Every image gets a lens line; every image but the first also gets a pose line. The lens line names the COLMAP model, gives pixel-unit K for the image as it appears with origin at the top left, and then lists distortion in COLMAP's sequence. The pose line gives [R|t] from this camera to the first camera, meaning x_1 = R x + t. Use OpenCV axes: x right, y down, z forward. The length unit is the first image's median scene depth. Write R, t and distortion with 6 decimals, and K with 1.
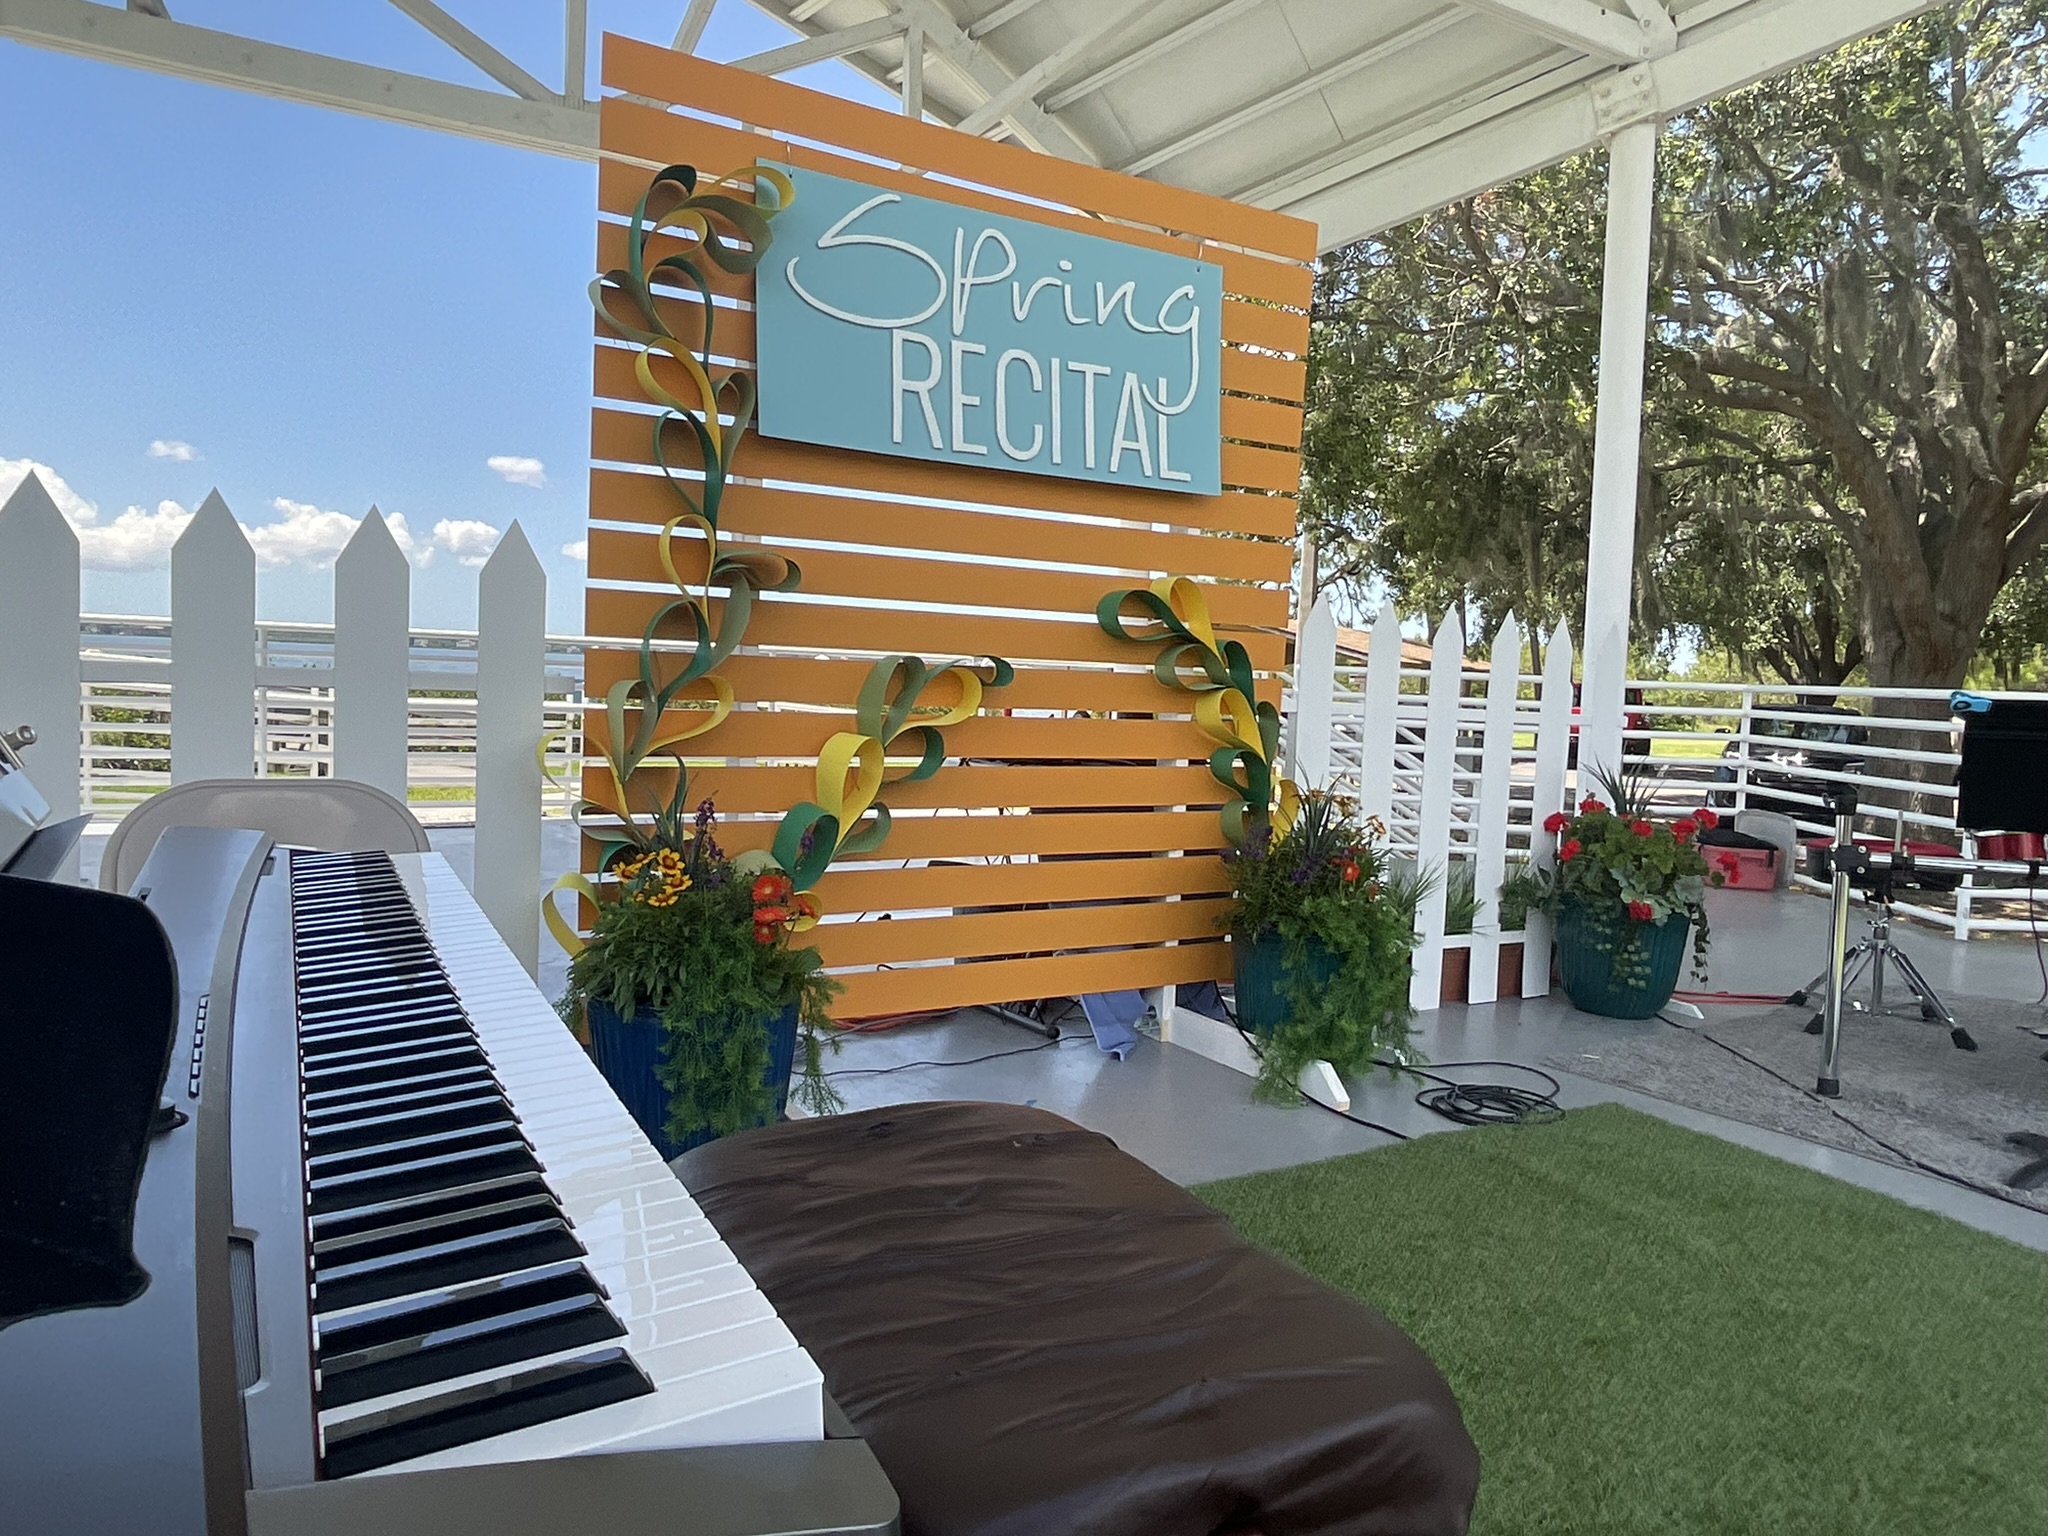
lens RADIAL K [[1372.1, 0, 1024.0], [0, 1372.1, 768.0], [0, 0, 1]] dist [-0.025866, -0.003408]
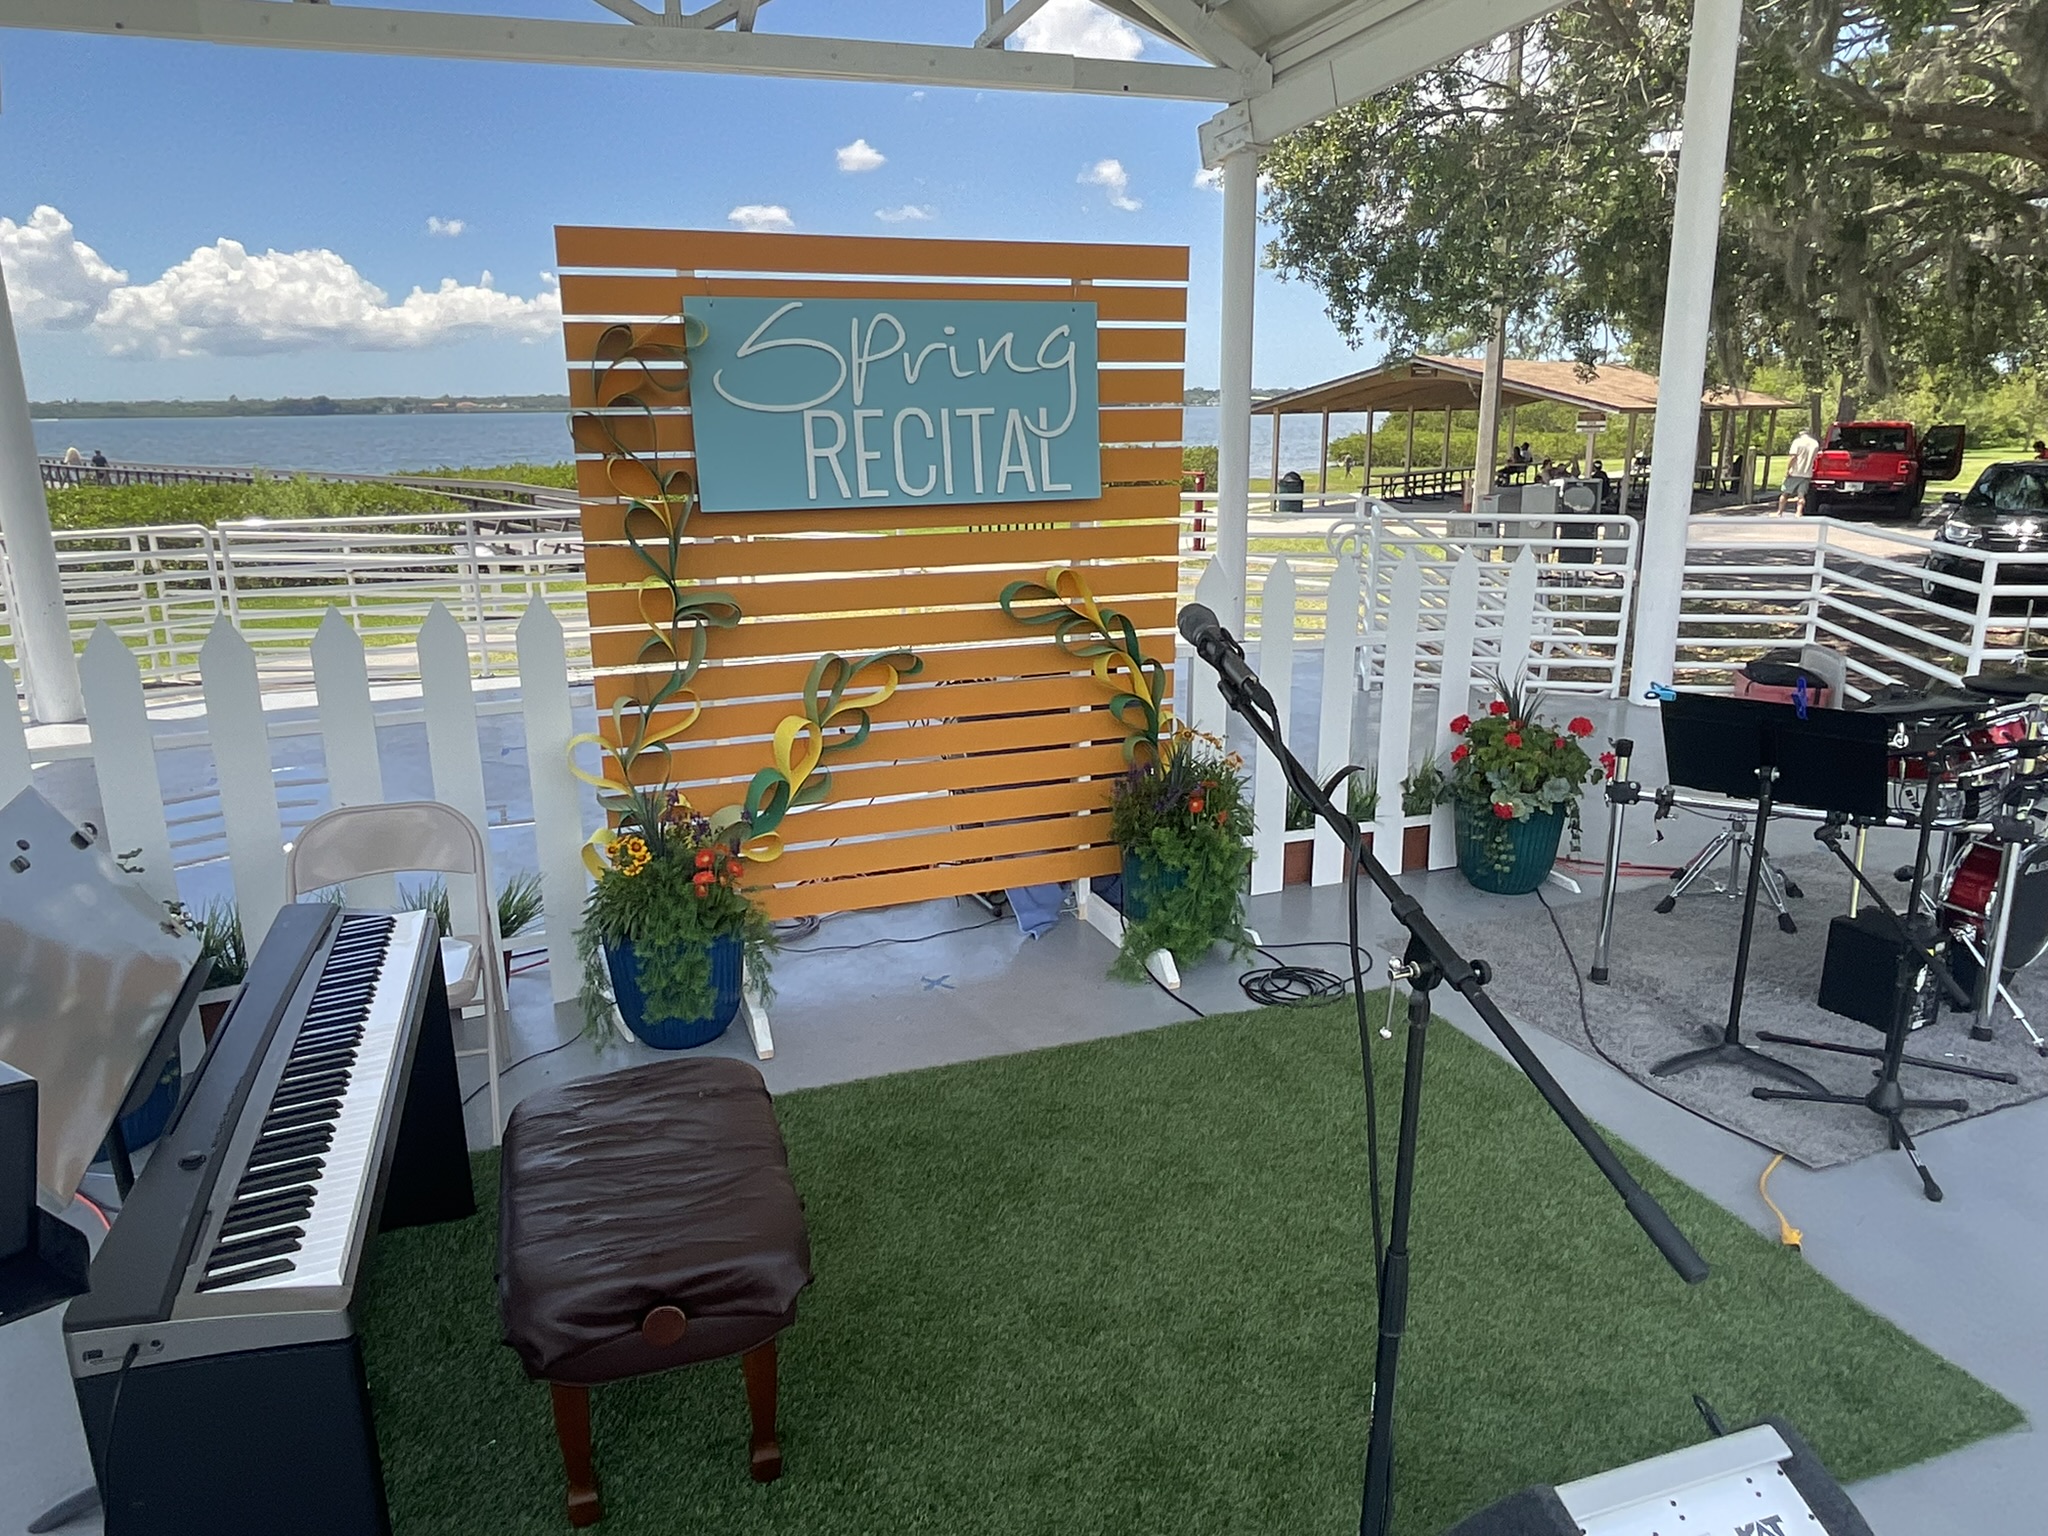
lens RADIAL K [[1372.1, 0, 1024.0], [0, 1372.1, 768.0], [0, 0, 1]] dist [-0.025866, -0.003408]
pose [[0.981877, -0.004297, -0.189472, 0.333292], [0.039910, 0.982013, 0.184550, -0.205996], [0.185271, -0.188767, 0.964387, -0.261616]]
